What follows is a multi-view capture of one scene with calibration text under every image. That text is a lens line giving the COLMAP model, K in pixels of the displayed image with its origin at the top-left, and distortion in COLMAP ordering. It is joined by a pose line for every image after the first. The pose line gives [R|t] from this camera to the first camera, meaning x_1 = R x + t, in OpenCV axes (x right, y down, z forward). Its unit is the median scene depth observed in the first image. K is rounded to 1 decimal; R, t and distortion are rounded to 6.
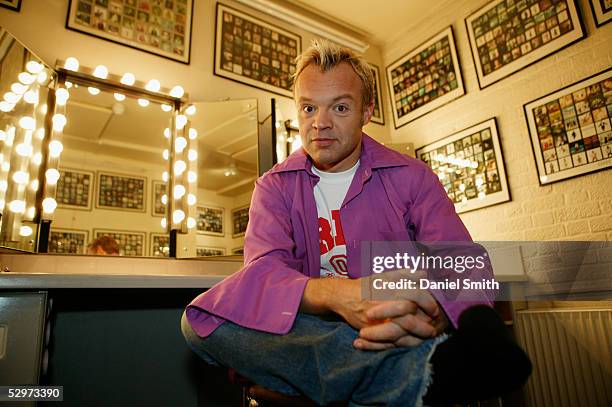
lens RADIAL K [[425.5, 0, 306.0], [0, 425.5, 203.5], [0, 0, 1]] dist [-0.061623, 0.048161]
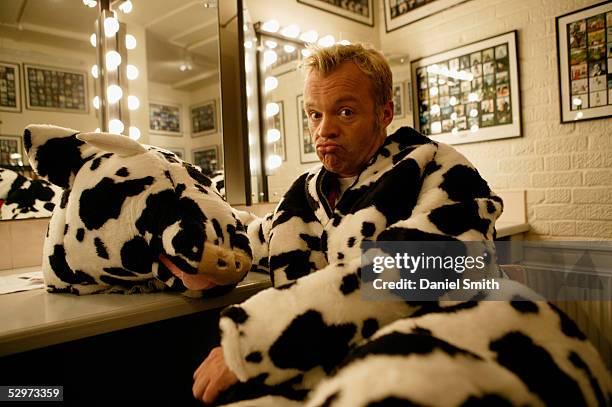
lens RADIAL K [[425.5, 0, 306.0], [0, 425.5, 203.5], [0, 0, 1]] dist [-0.061623, 0.048161]
pose [[0.995899, 0.004237, 0.090377, -0.023286], [-0.027778, 0.964977, 0.260861, -0.078712], [-0.086106, -0.262302, 0.961137, 0.166602]]
